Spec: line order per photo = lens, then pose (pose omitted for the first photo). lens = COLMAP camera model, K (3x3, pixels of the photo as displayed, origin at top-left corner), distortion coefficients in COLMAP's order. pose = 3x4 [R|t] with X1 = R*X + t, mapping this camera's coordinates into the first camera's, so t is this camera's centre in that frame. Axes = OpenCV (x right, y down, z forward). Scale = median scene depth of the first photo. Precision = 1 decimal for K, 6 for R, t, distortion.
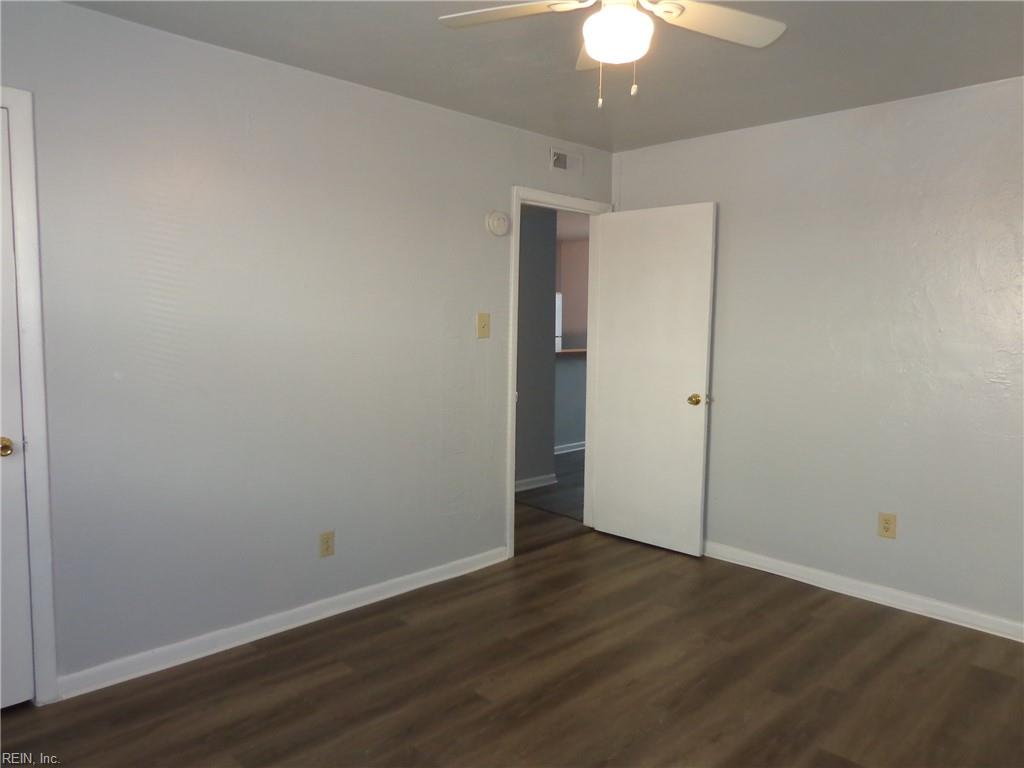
lens RADIAL K [[727.8, 0, 502.4], [0, 727.8, 387.3], [0, 0, 1]] dist [0.011674, 0.017619]
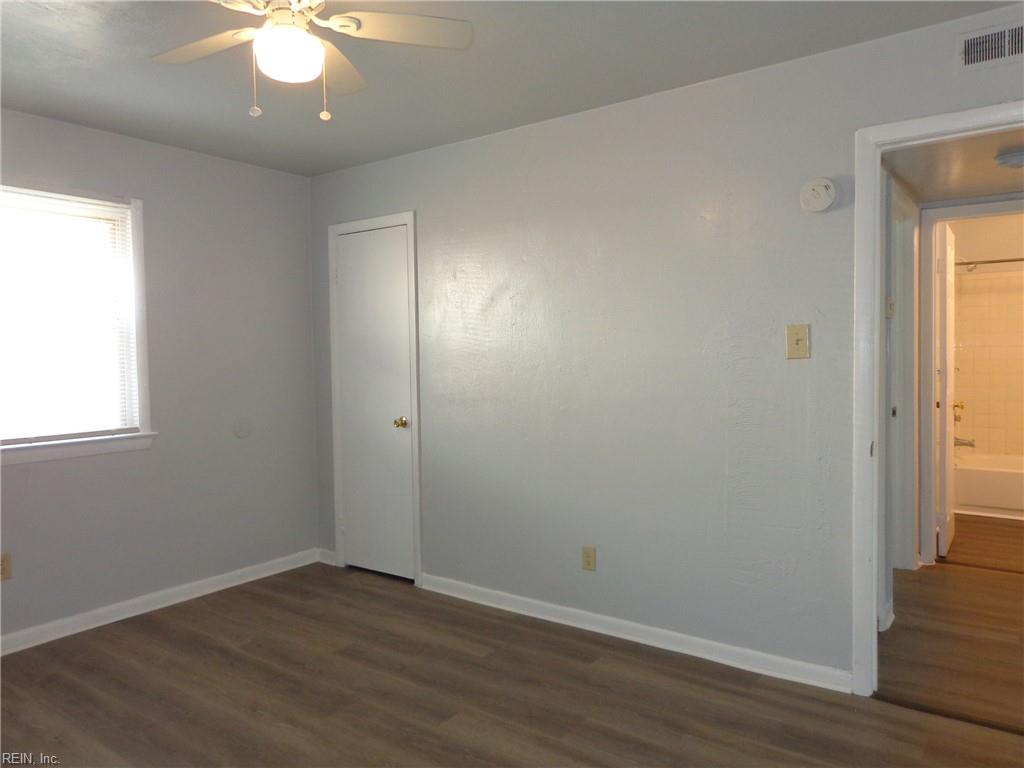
lens RADIAL K [[727.8, 0, 537.4], [0, 727.8, 387.6], [0, 0, 1]] dist [0.011674, 0.017619]
pose [[0.135194, 0.023893, -0.990531, 0.812020], [-0.058494, 0.998158, 0.016093, -0.045392], [0.989091, 0.055764, 0.136342, 0.803525]]
